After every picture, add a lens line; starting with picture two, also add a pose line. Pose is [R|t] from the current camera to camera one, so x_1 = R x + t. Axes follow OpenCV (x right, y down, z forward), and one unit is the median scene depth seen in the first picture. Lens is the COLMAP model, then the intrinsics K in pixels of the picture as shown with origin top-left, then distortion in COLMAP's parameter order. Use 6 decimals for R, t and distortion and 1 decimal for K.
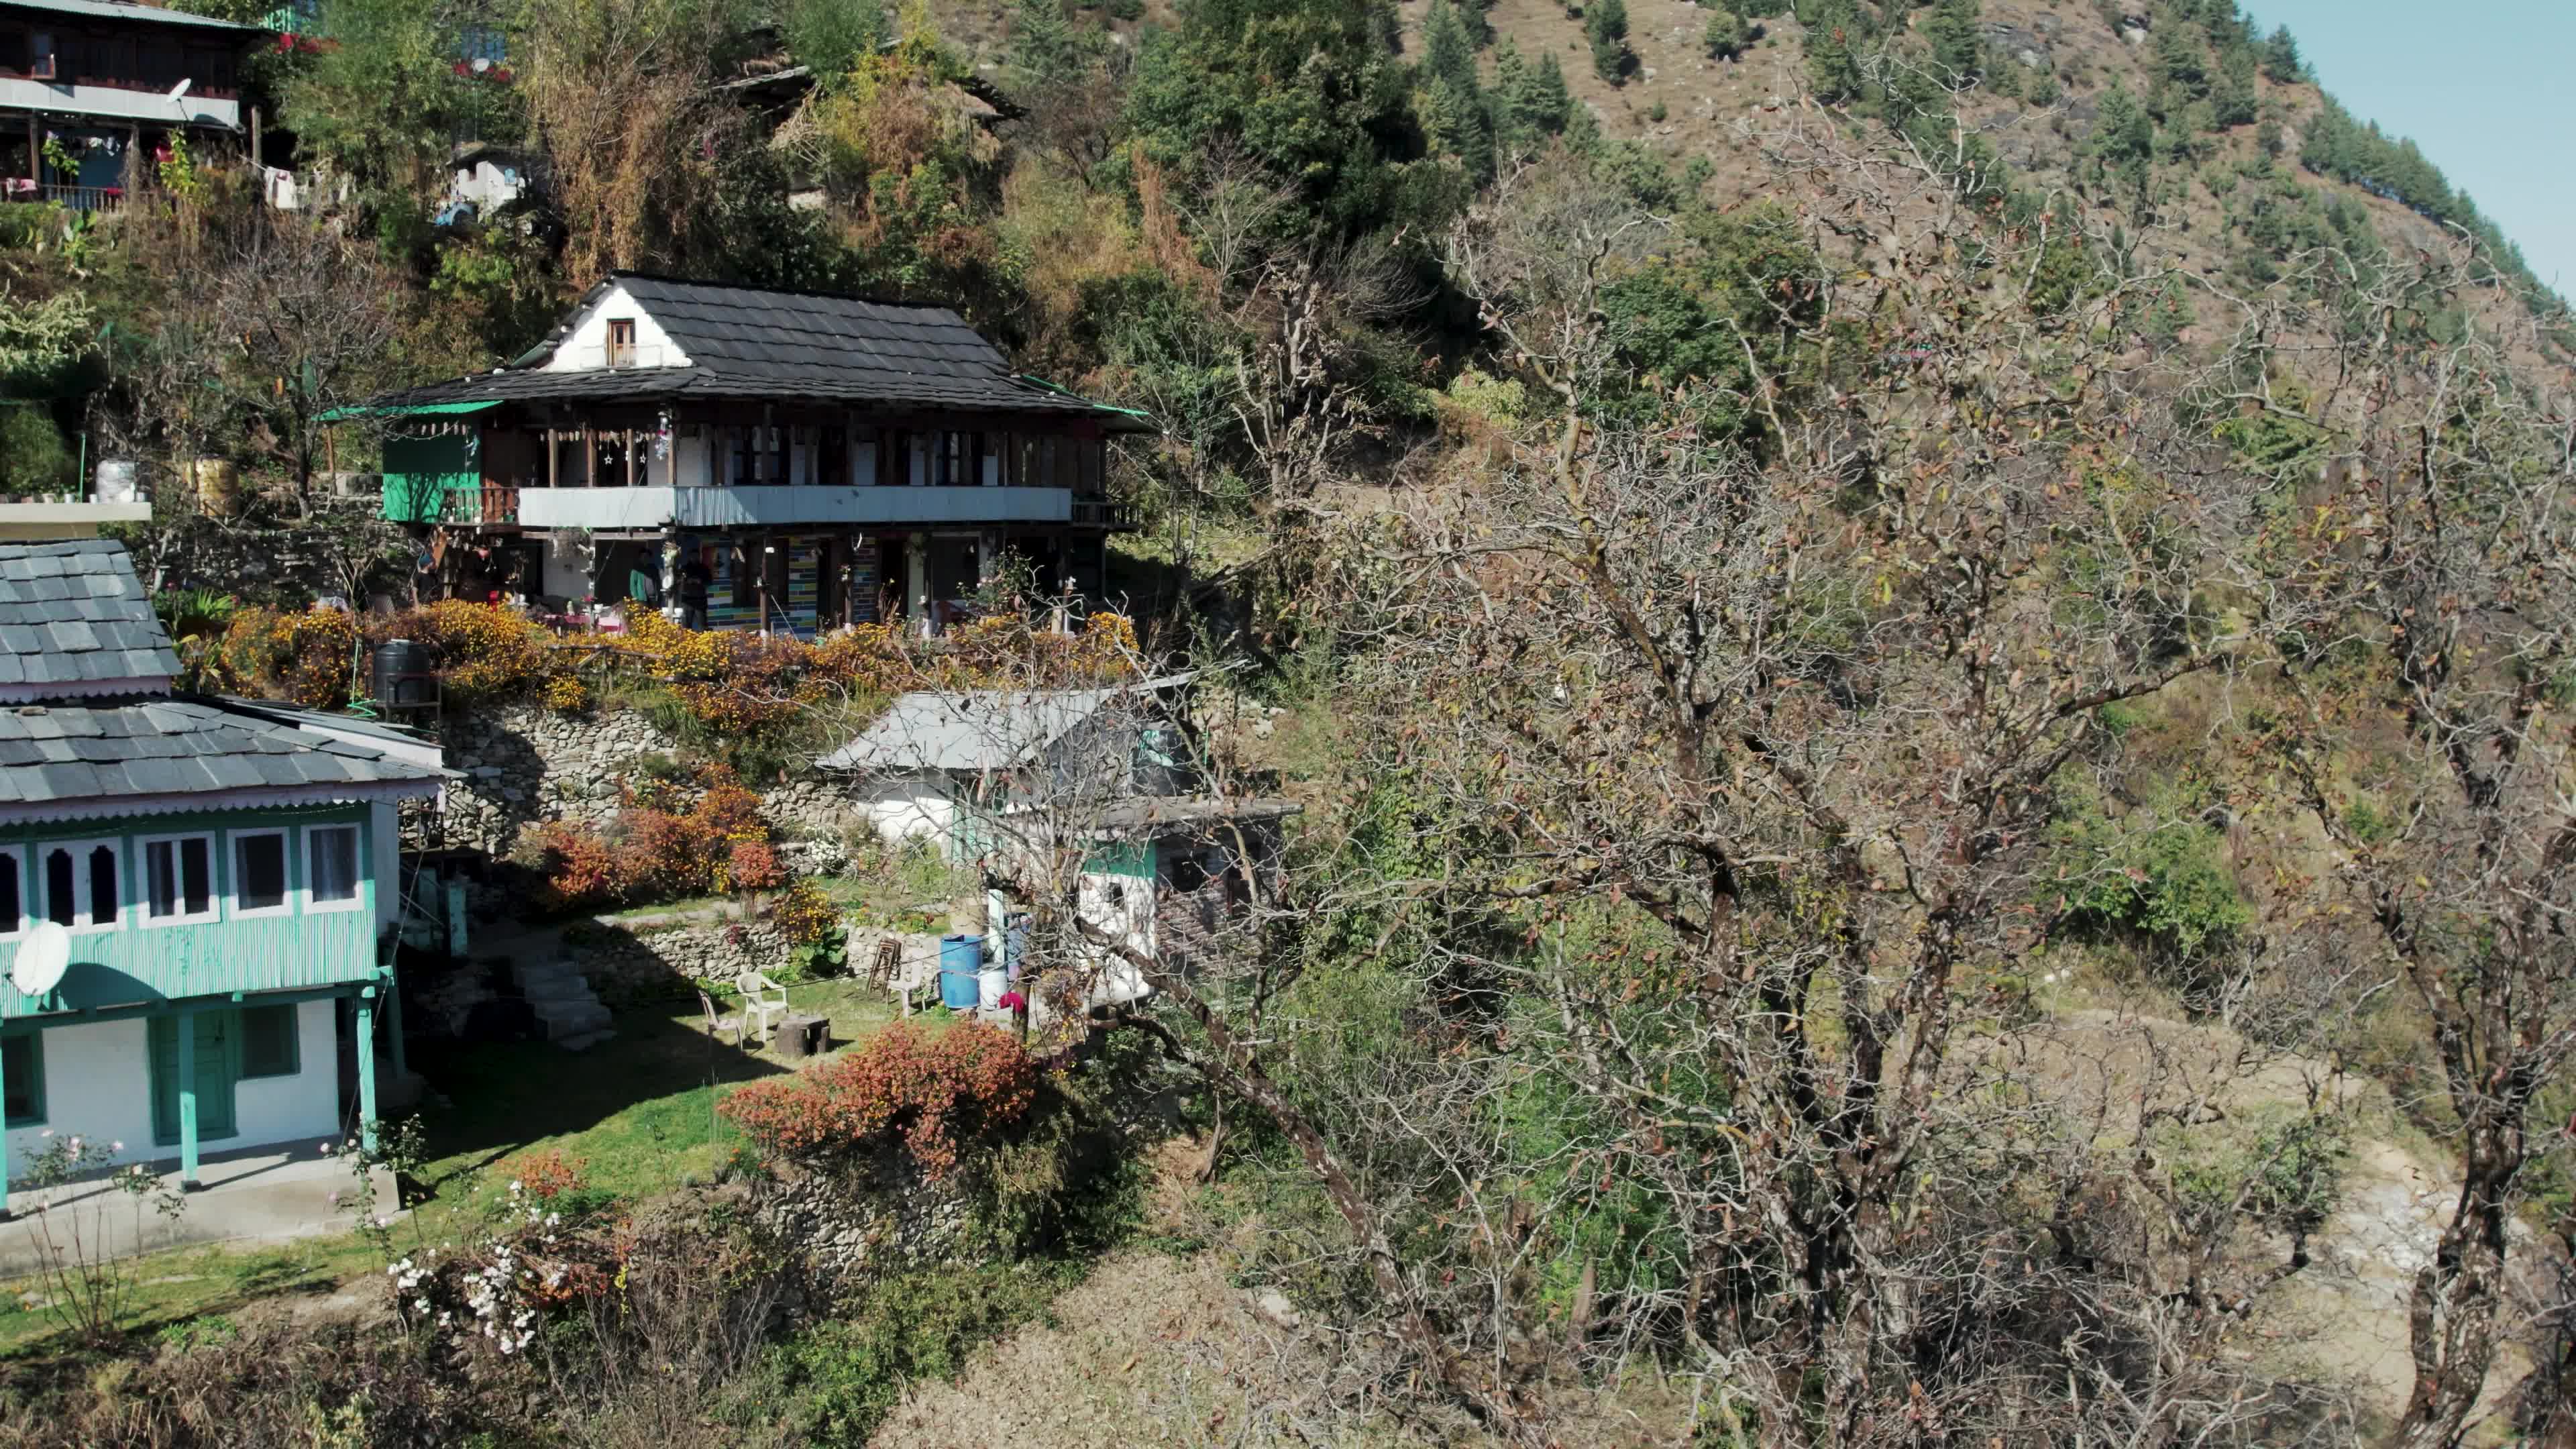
lens RADIAL K [[2339.3, 0, 1283.5], [0, 2339.3, 733.8], [0, 0, 1]] dist [-0.058661, -0.002891]
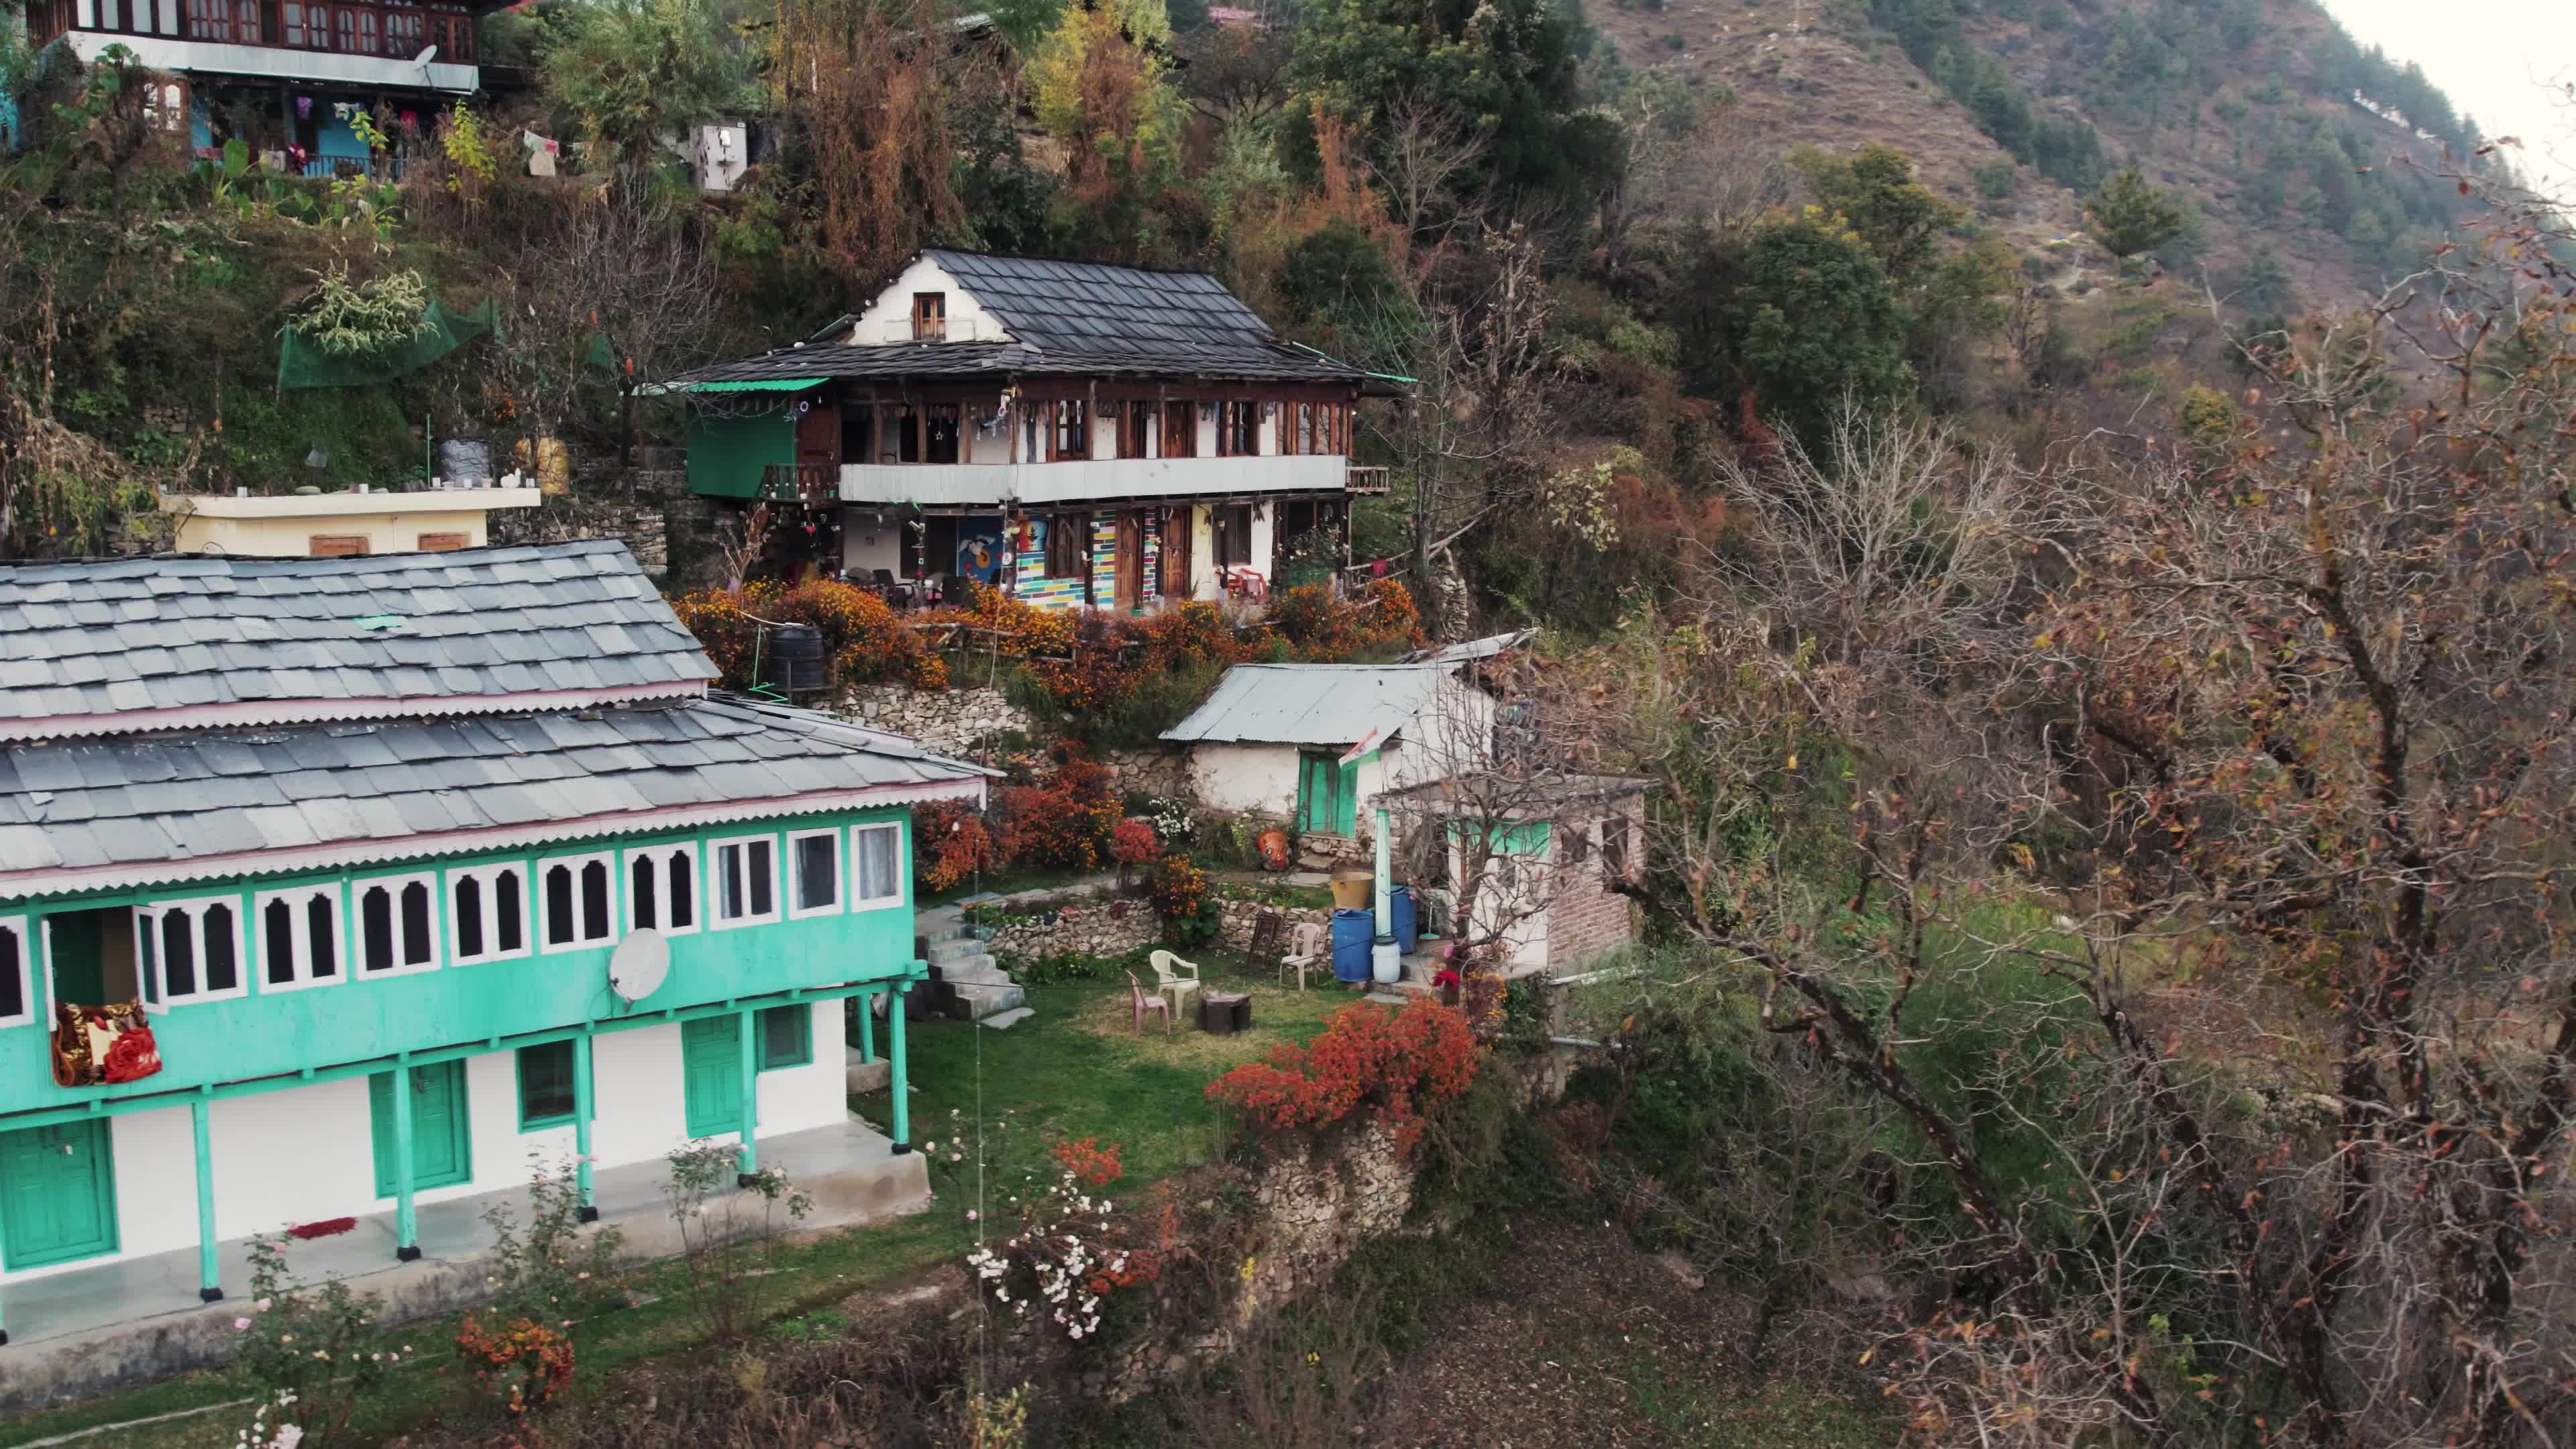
lens RADIAL K [[2339.3, 0, 1297.1], [0, 2339.3, 734.6], [0, 0, 1]] dist [-0.058661, -0.002891]
pose [[0.999912, -0.007228, 0.011153, -0.146989], [0.006881, 0.999501, 0.030839, -0.018690], [-0.011371, -0.030760, 0.999462, -0.015510]]
